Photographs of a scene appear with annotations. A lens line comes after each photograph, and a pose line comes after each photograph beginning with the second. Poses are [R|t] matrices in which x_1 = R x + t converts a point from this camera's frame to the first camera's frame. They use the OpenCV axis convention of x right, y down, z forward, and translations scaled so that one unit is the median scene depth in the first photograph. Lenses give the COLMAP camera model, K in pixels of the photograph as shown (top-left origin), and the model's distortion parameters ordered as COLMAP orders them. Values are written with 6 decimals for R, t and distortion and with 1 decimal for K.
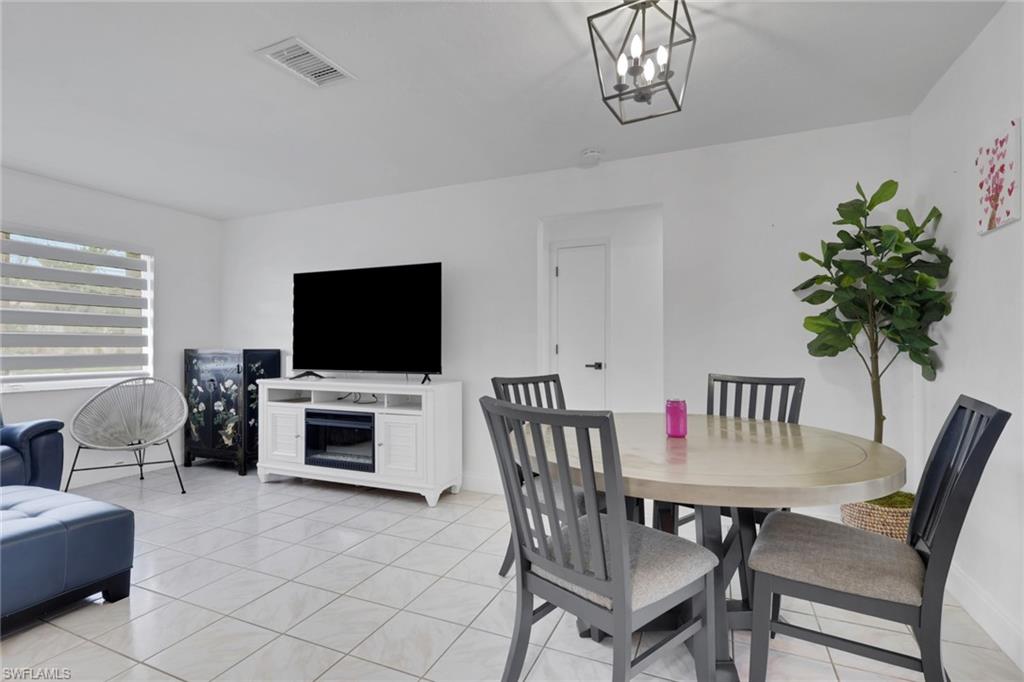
lens RADIAL K [[478.2, 0, 511.6], [0, 478.2, 344.8], [0, 0, 1]] dist [0.000197, 0.000071]
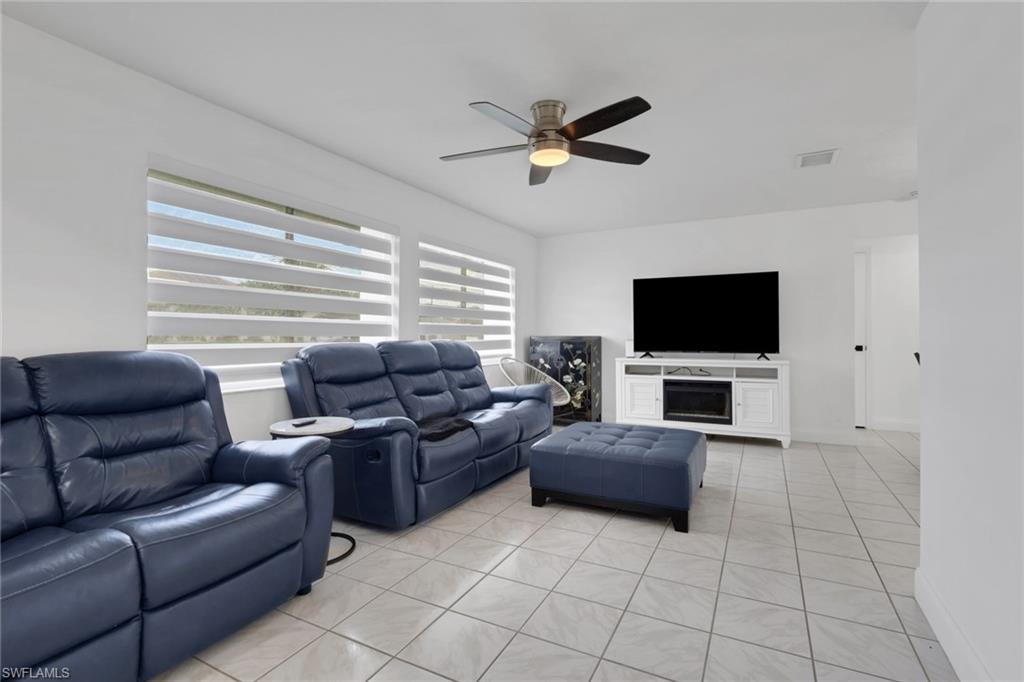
lens RADIAL K [[489.3, 0, 508.6], [0, 489.3, 330.5], [0, 0, 1]] dist [0.000066, -0.000045]
pose [[0.996870, -0.004508, -0.078929, -0.758730], [0.003986, 0.999969, -0.006767, 0.002535], [0.078957, 0.006431, 0.996857, -0.425866]]
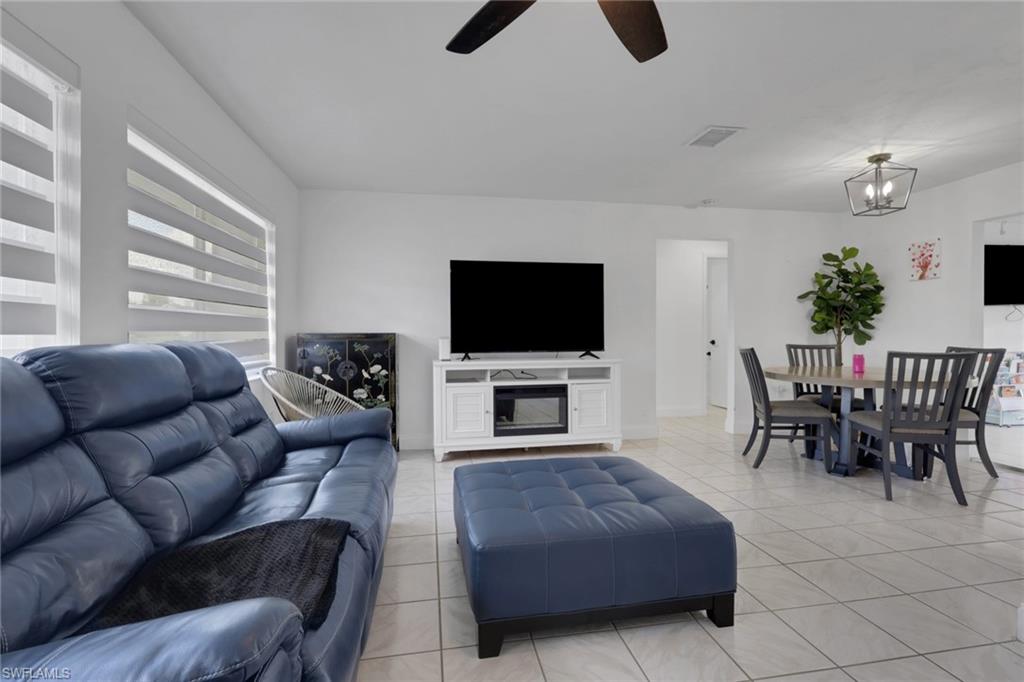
lens RADIAL K [[477.7, 0, 509.7], [0, 477.7, 336.1], [0, 0, 1]] dist [-0.000779, 0.000699]
pose [[0.834248, -0.008955, 0.551317, -1.004219], [0.002458, 0.999919, 0.012522, 0.004656], [-0.551384, -0.009092, 0.834202, 0.063807]]
